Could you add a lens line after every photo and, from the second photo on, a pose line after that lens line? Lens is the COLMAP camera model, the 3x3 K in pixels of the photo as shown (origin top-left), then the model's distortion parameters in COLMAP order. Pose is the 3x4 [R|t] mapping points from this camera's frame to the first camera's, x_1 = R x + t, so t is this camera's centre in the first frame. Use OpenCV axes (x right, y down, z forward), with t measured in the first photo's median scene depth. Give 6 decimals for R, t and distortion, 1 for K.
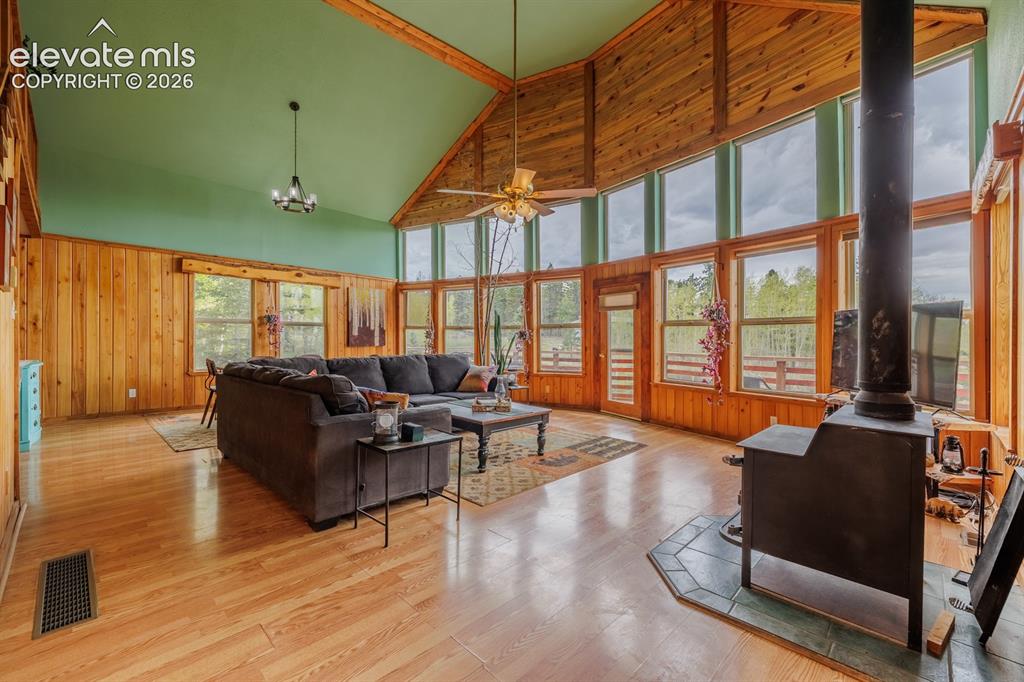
lens RADIAL K [[426.0, 0, 512.7], [0, 426.0, 337.6], [0, 0, 1]] dist [-0.002635, -0.000338]
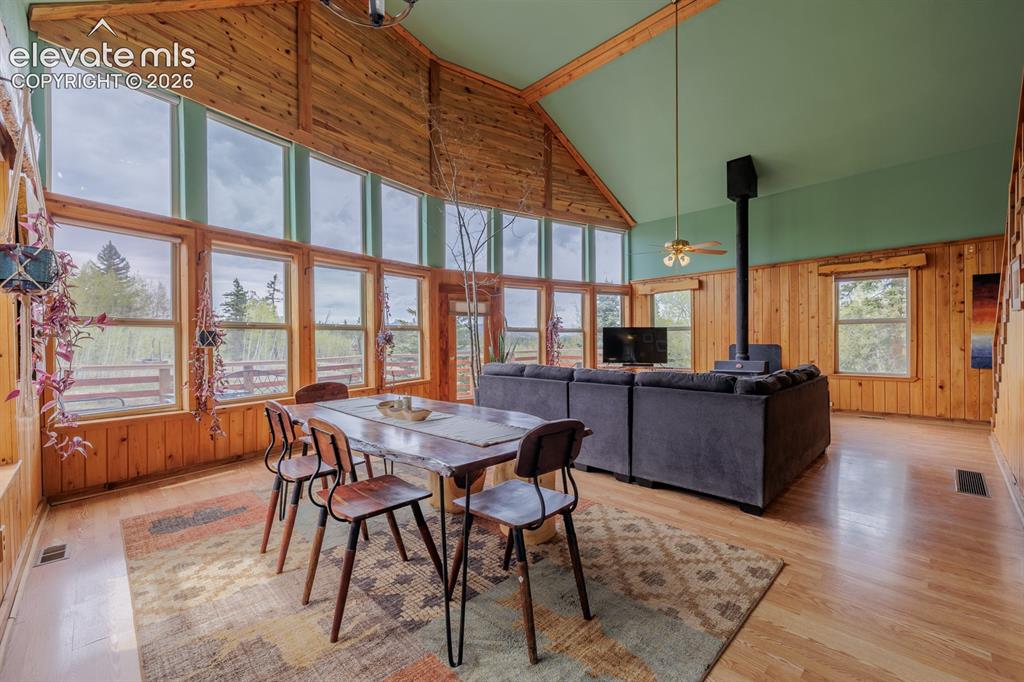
lens RADIAL K [[437.7, 0, 510.6], [0, 437.7, 330.9], [0, 0, 1]] dist [-0.002101, 0.000096]
pose [[0.025893, 0.018811, 0.999488, -0.865922], [0.002880, 0.999817, -0.018892, -0.005799], [-0.999661, 0.003367, 0.025834, 0.853059]]
